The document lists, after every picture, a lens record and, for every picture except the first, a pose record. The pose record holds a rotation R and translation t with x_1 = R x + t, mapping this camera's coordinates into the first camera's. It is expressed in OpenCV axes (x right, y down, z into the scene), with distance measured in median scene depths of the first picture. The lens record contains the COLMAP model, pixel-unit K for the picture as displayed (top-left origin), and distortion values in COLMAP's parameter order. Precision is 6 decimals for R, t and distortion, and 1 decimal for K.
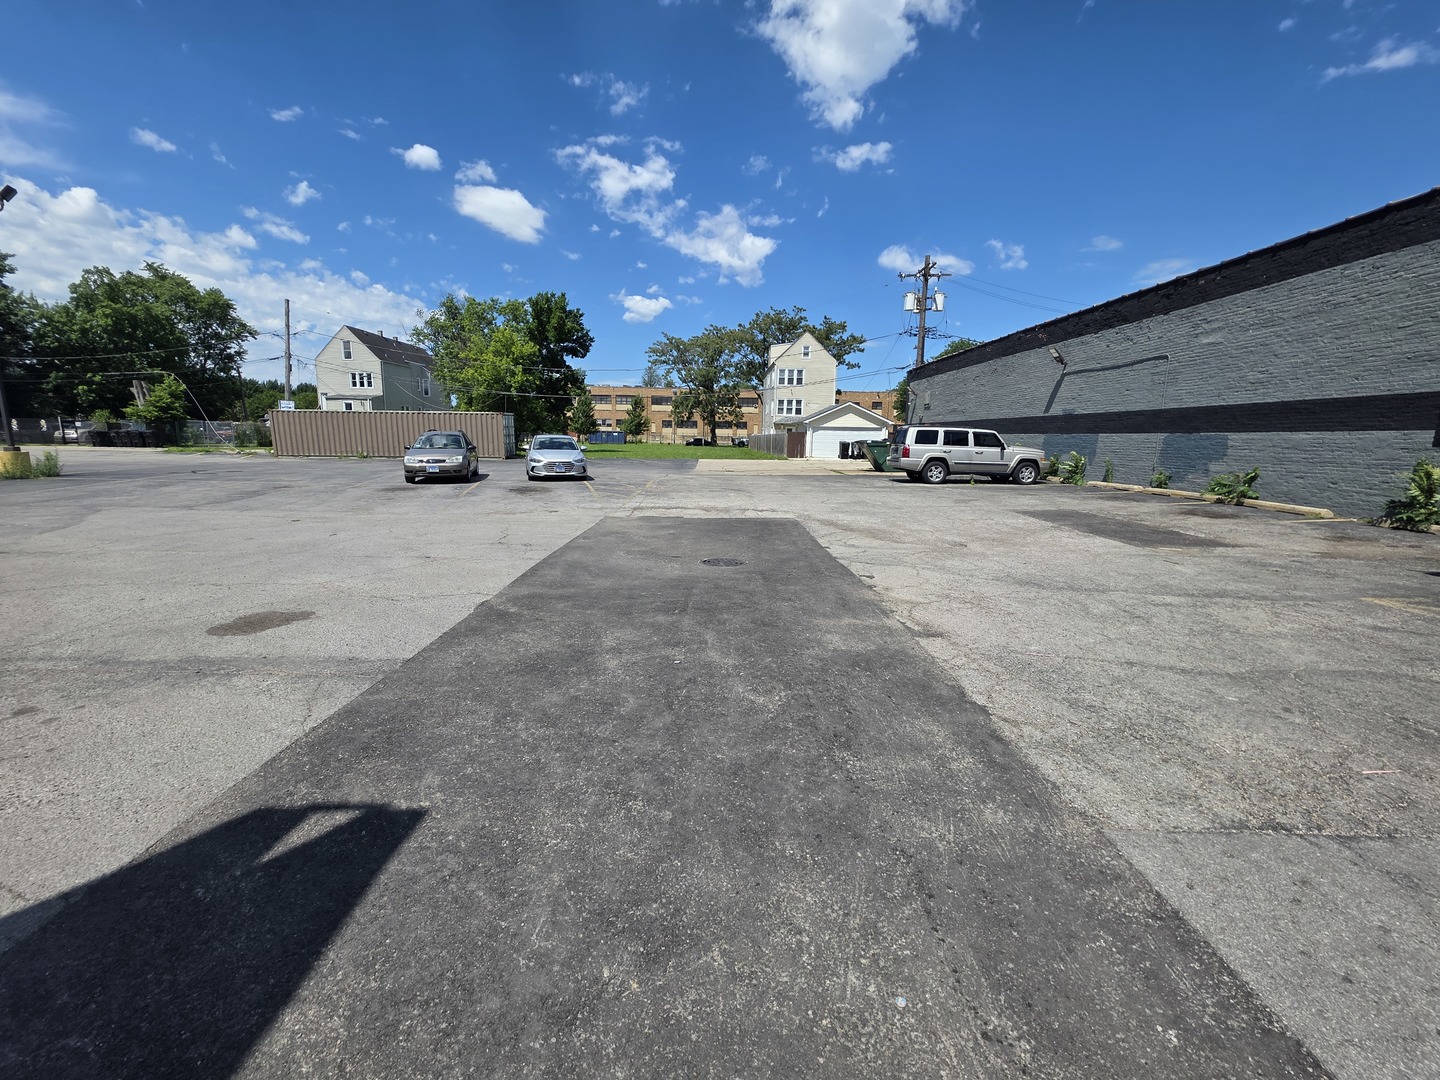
lens RADIAL K [[576.3, 0, 716.6], [0, 576.3, 537.0], [0, 0, 1]] dist [0.002347, -0.000208]
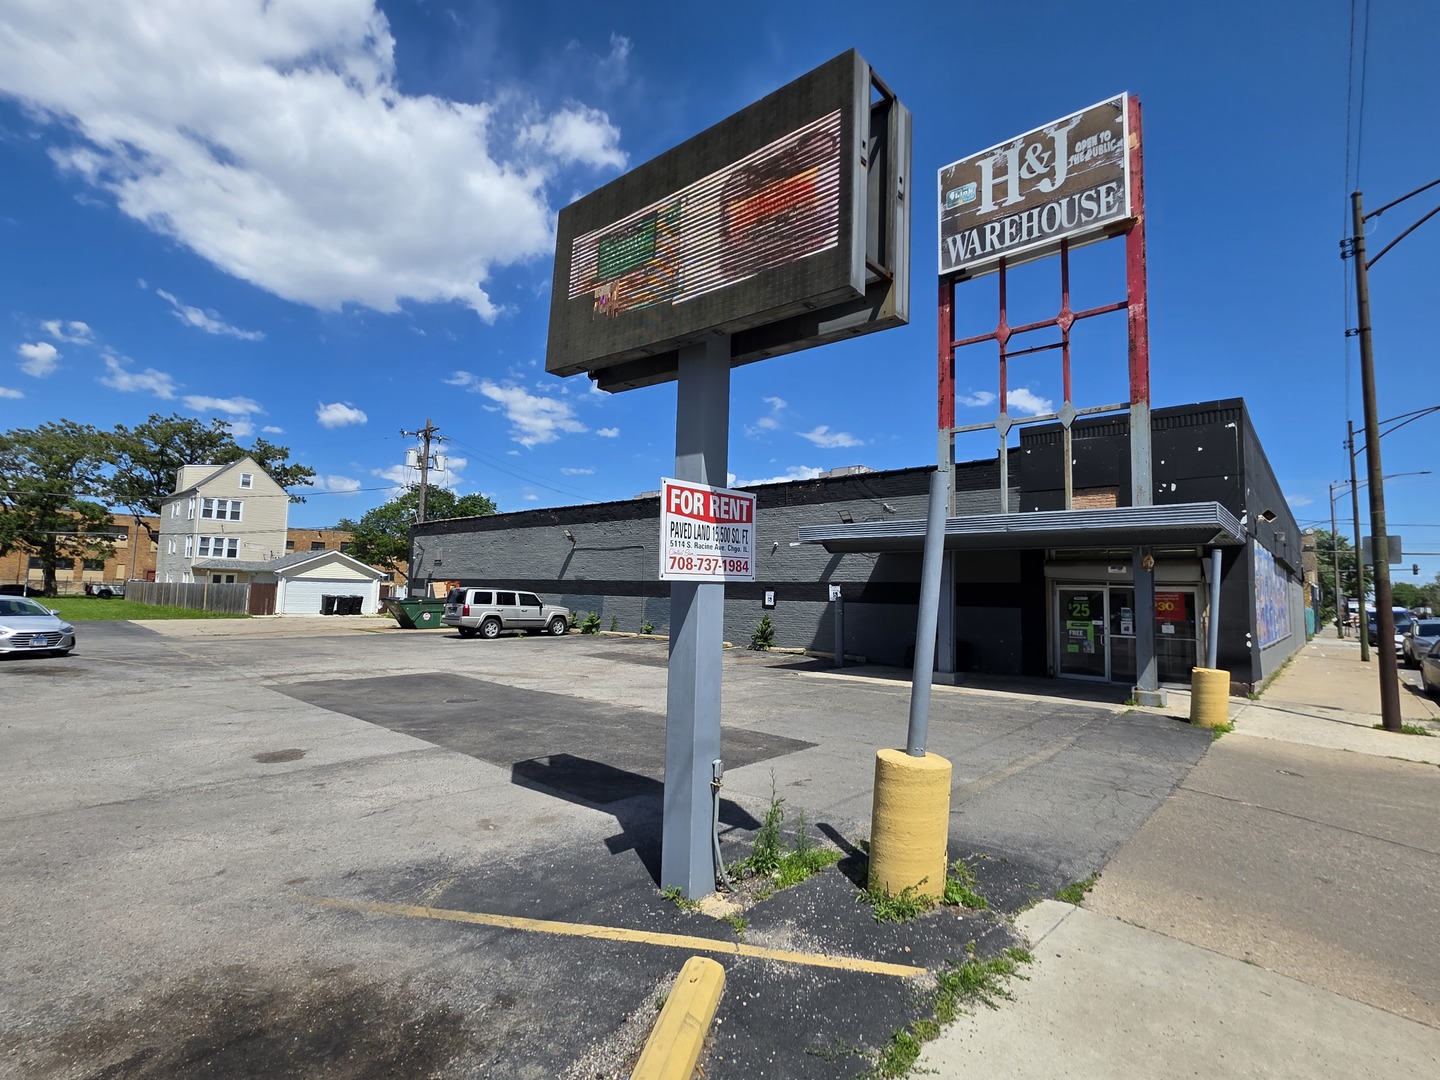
lens RADIAL K [[693.6, 0, 714.6], [0, 693.6, 527.8], [0, 0, 1]] dist [-0.004243, 0.004164]
pose [[0.671849, 0.069909, 0.737382, -0.357027], [0.113392, 0.974093, -0.195665, 0.014023], [-0.731957, 0.215070, 0.646516, -0.265947]]
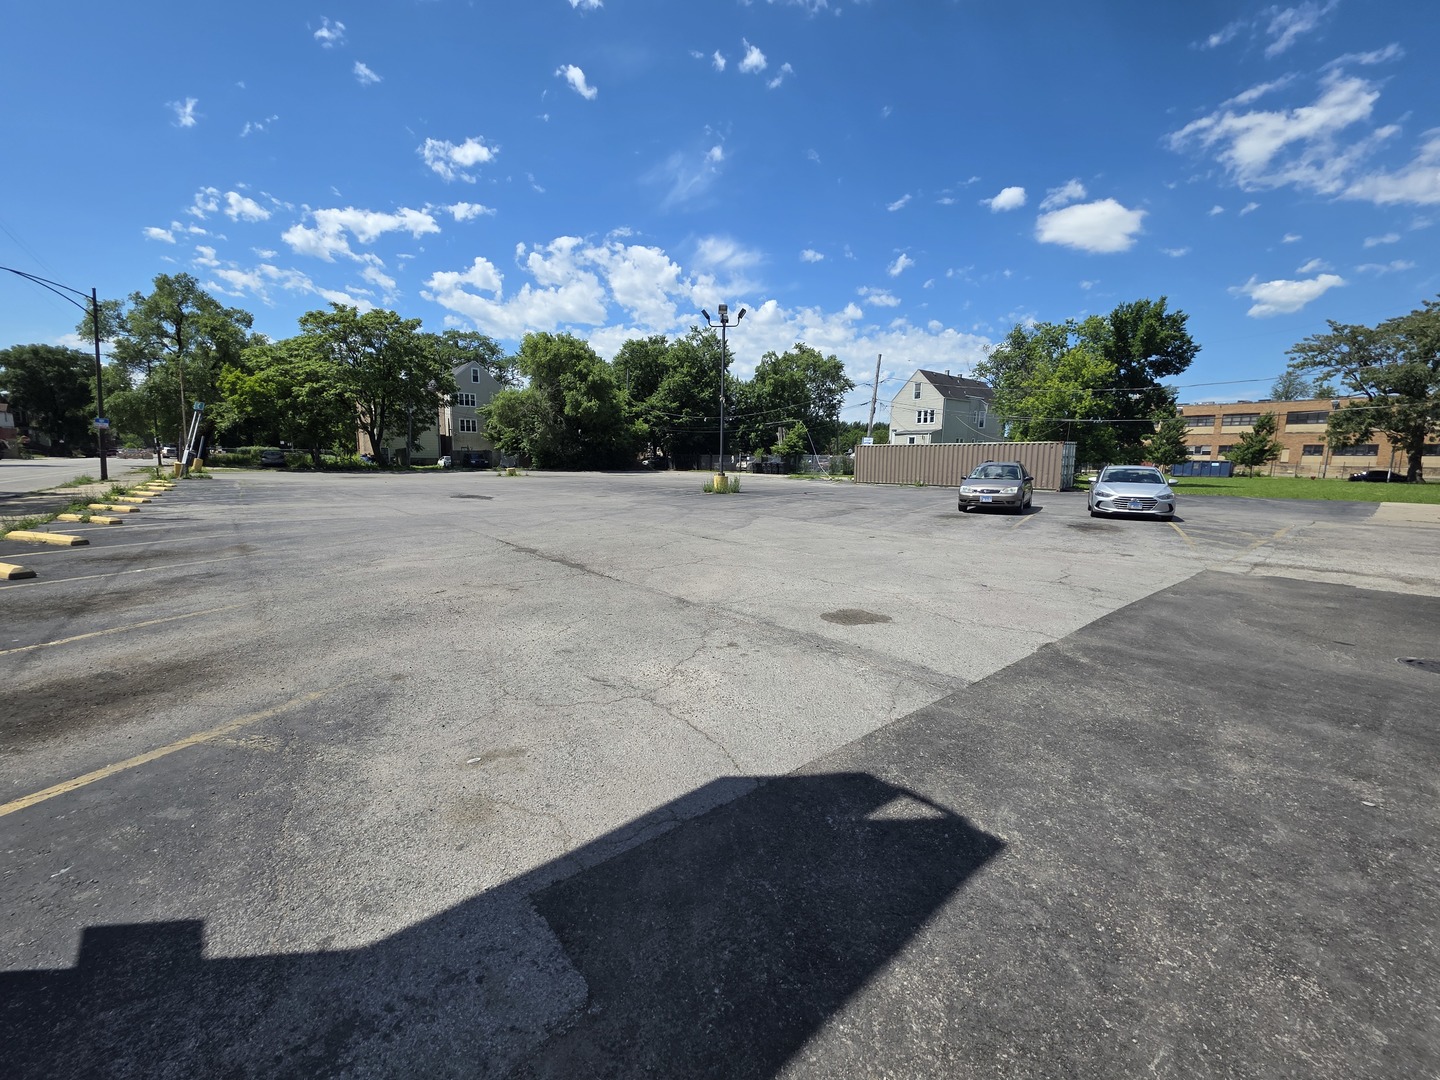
lens RADIAL K [[576.3, 0, 710.8], [0, 576.3, 528.4], [0, 0, 1]] dist [0.002347, -0.000208]
pose [[0.635010, 0.084932, -0.767821, -0.015101], [-0.135564, 0.990765, -0.002523, 0.001255], [0.760516, 0.105691, 0.640660, -0.010276]]
